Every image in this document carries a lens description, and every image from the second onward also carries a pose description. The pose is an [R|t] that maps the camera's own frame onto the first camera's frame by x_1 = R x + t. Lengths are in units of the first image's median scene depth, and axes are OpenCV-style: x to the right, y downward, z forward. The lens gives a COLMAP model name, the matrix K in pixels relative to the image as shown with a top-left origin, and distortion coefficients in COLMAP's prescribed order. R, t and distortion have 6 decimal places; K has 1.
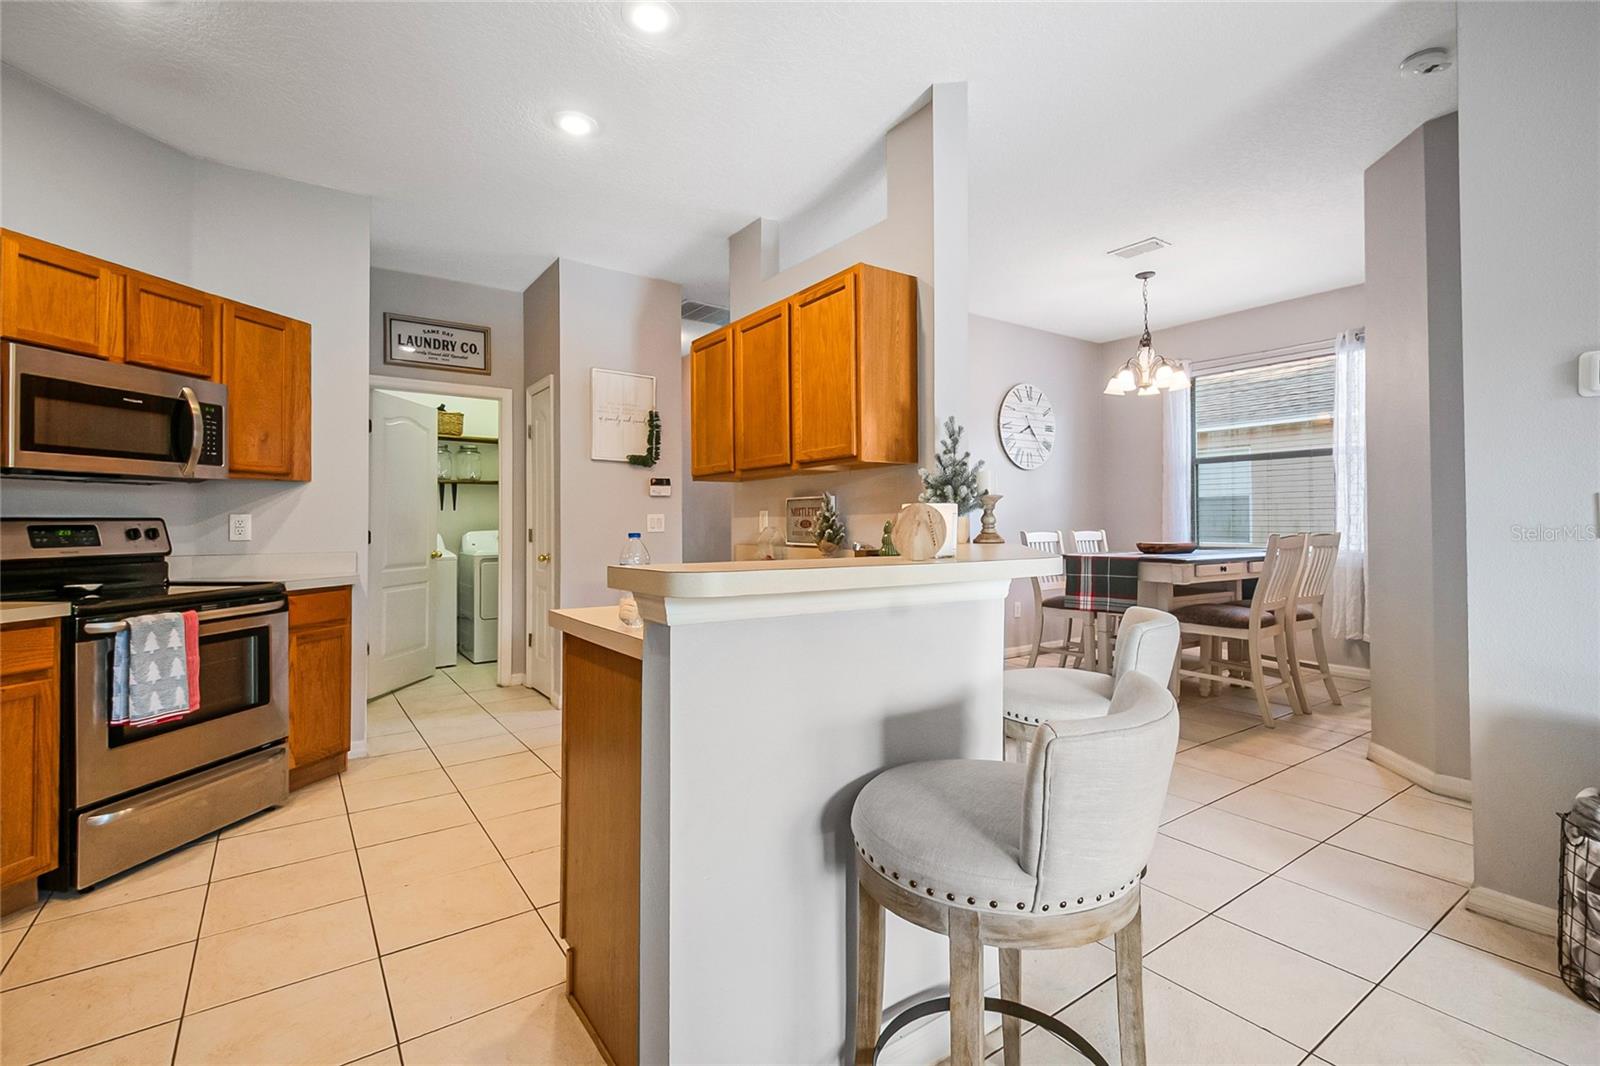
lens RADIAL K [[719.0, 0, 826.5], [0, 719.0, 510.7], [0, 0, 1]] dist [0.006793, -0.001142]
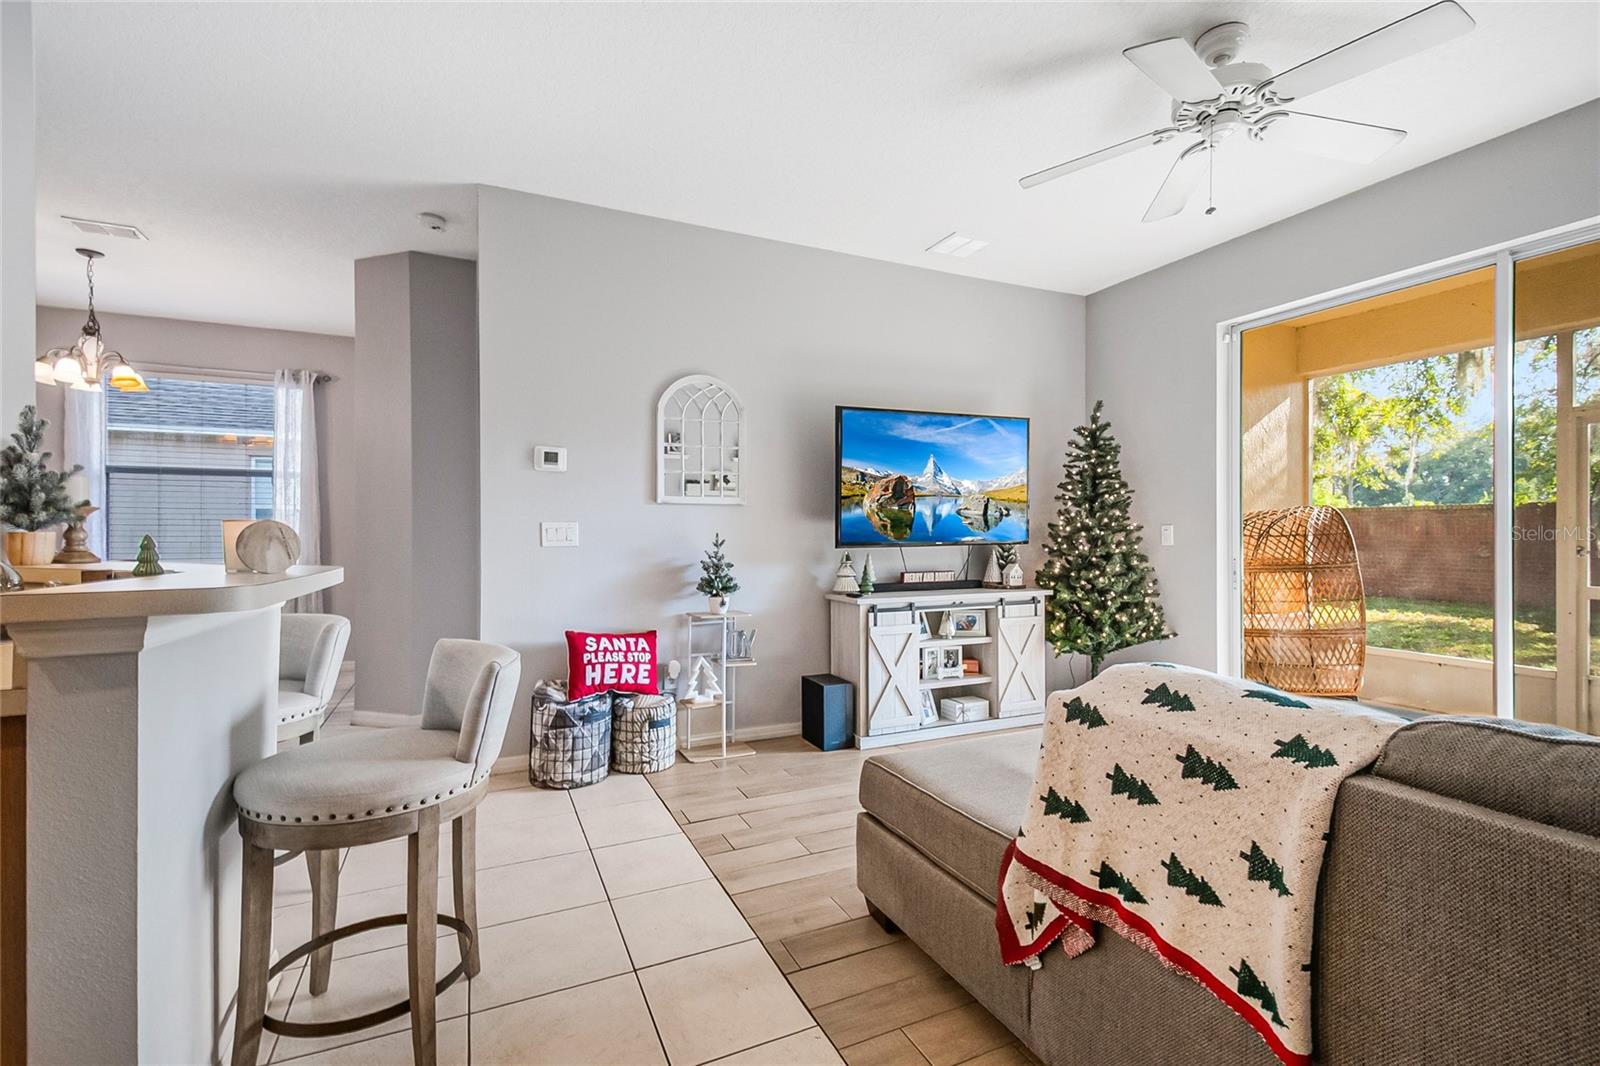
lens RADIAL K [[670.0, 0, 807.7], [0, 670.0, 538.6], [0, 0, 1]] dist [-0.029855, -0.000105]
pose [[0.183500, -0.000894, 0.983019, -0.286582], [-0.016692, 0.999853, 0.004025, -0.001067], [-0.982878, -0.017147, 0.183458, 0.005715]]
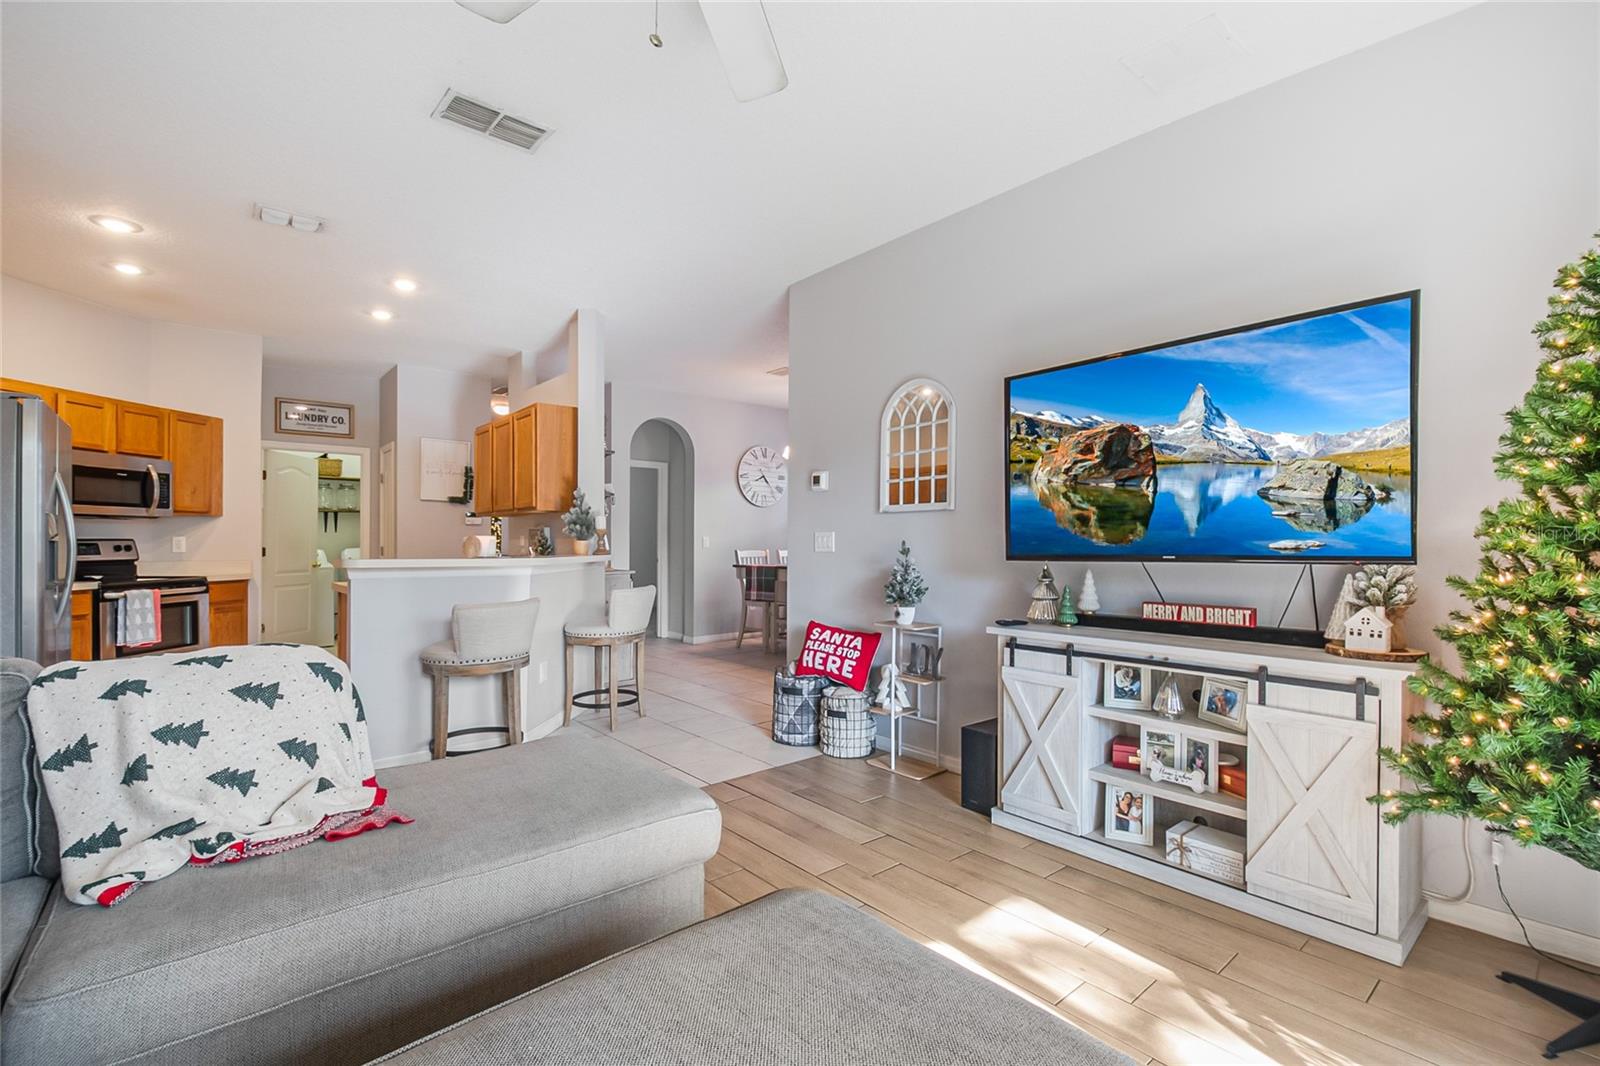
lens RADIAL K [[670.0, 0, 807.7], [0, 670.0, 538.6], [0, 0, 1]] dist [-0.029855, -0.000105]
pose [[0.994022, 0.006365, 0.108997, 0.498656], [-0.007344, 0.999936, 0.008583, -0.014857], [-0.108935, -0.009333, 0.994005, -0.696086]]
